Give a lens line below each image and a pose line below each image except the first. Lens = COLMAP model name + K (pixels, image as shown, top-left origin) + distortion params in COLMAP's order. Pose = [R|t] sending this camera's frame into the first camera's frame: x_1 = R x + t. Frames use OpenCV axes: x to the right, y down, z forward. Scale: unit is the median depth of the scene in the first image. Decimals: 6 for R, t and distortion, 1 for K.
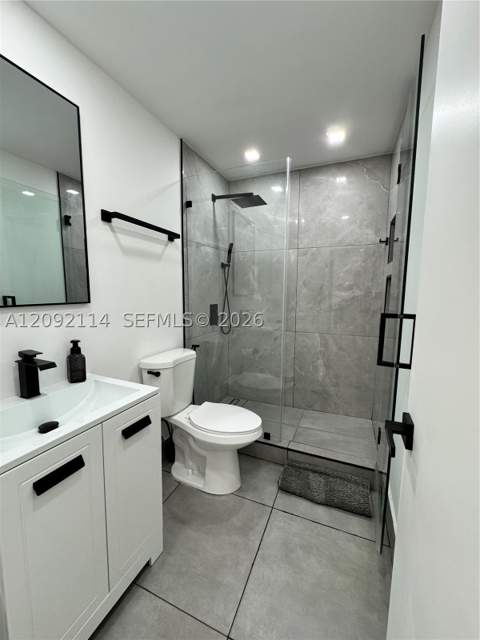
lens RADIAL K [[256.2, 0, 240.8], [0, 256.2, 318.8], [0, 0, 1]] dist [-0.002996, 0.000116]
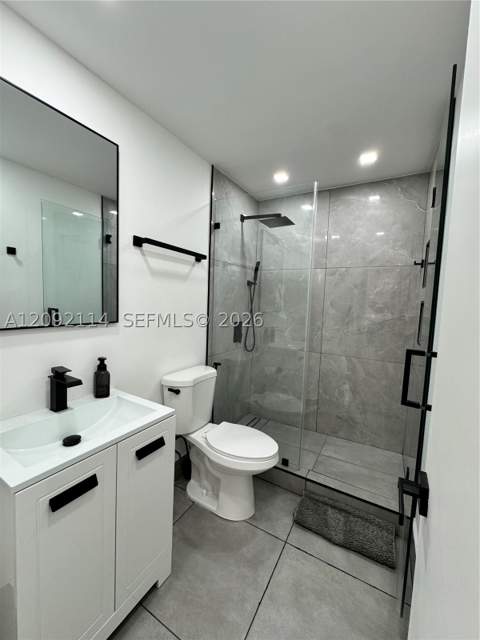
lens RADIAL K [[256.2, 0, 240.8], [0, 256.2, 318.8], [0, 0, 1]] dist [-0.002996, 0.000116]
pose [[0.992282, 0.038424, -0.117898, 0.031695], [-0.043060, 0.998386, -0.037027, -0.042487], [0.116285, 0.041818, 0.992335, -0.000969]]
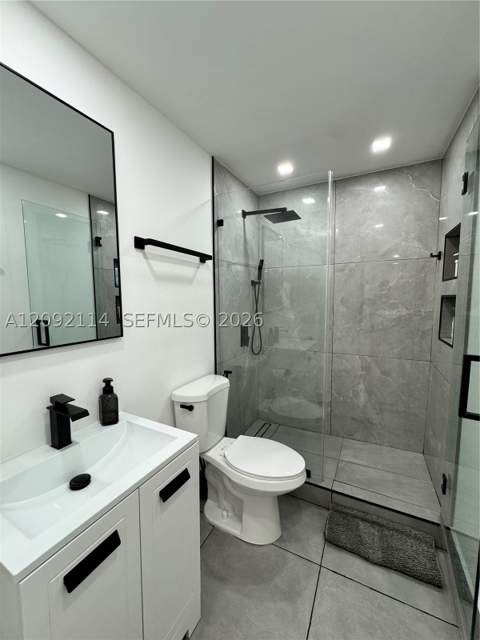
lens RADIAL K [[256.2, 0, 240.8], [0, 256.2, 318.8], [0, 0, 1]] dist [-0.002996, 0.000116]
pose [[0.996969, -0.008233, -0.077359, -0.061088], [0.006115, 0.999601, -0.027569, -0.070014], [0.077555, 0.027012, 0.996622, 0.070171]]
